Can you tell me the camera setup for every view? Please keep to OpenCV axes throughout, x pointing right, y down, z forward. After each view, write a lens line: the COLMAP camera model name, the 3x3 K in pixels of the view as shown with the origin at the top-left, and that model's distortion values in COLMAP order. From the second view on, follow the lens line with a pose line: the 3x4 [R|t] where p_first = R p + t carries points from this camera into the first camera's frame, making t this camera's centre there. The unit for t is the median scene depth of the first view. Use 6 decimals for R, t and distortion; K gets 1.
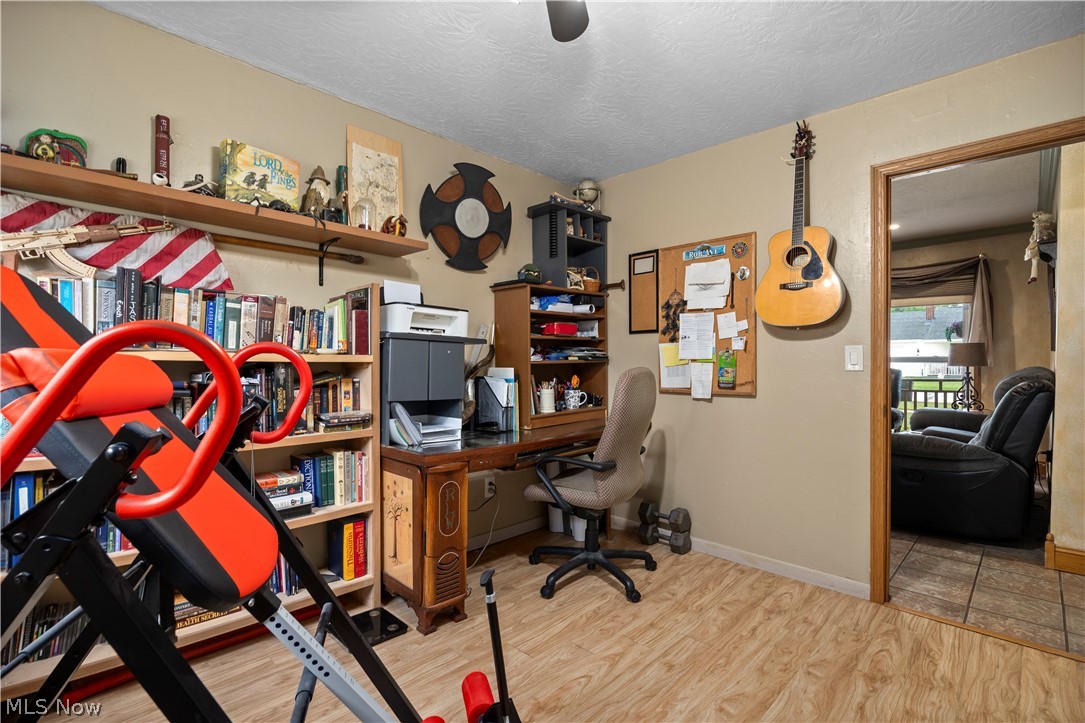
lens RADIAL K [[506.3, 0, 538.7], [0, 506.3, 363.8], [0, 0, 1]] dist [-0.012167, -0.000281]
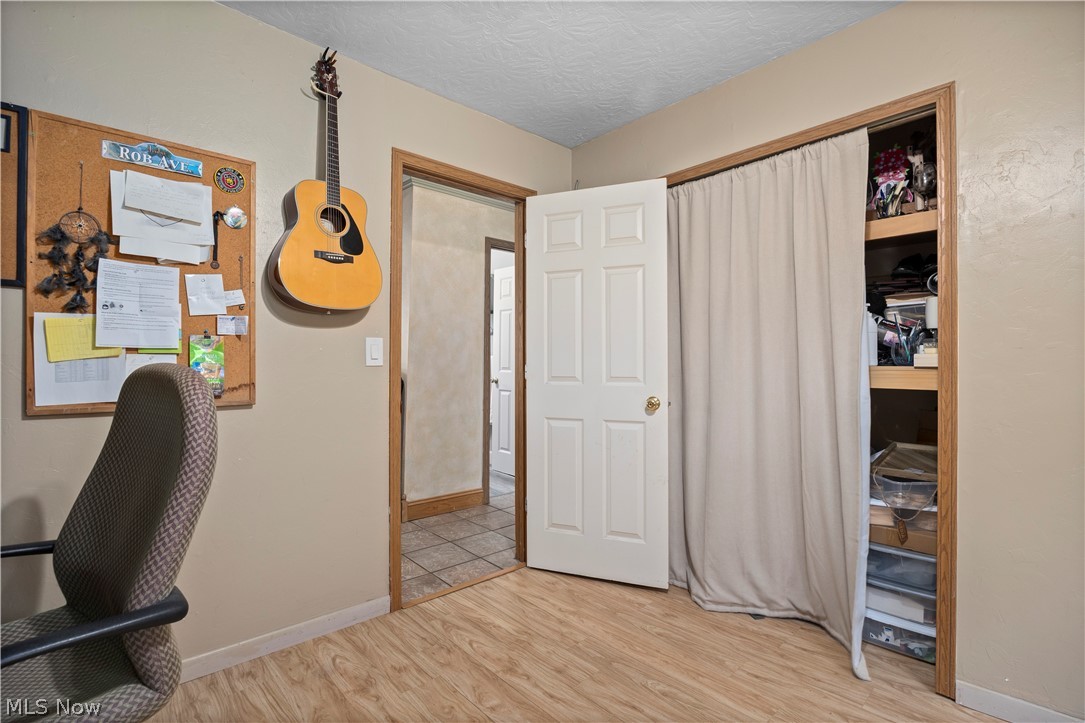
lens RADIAL K [[506.3, 0, 538.7], [0, 506.3, 358.9], [0, 0, 1]] dist [-0.012167, -0.000281]
pose [[0.043590, 0.005249, 0.999036, -0.249672], [-0.002705, 0.999983, -0.005136, 0.005192], [-0.999046, -0.002479, 0.043604, 0.642550]]
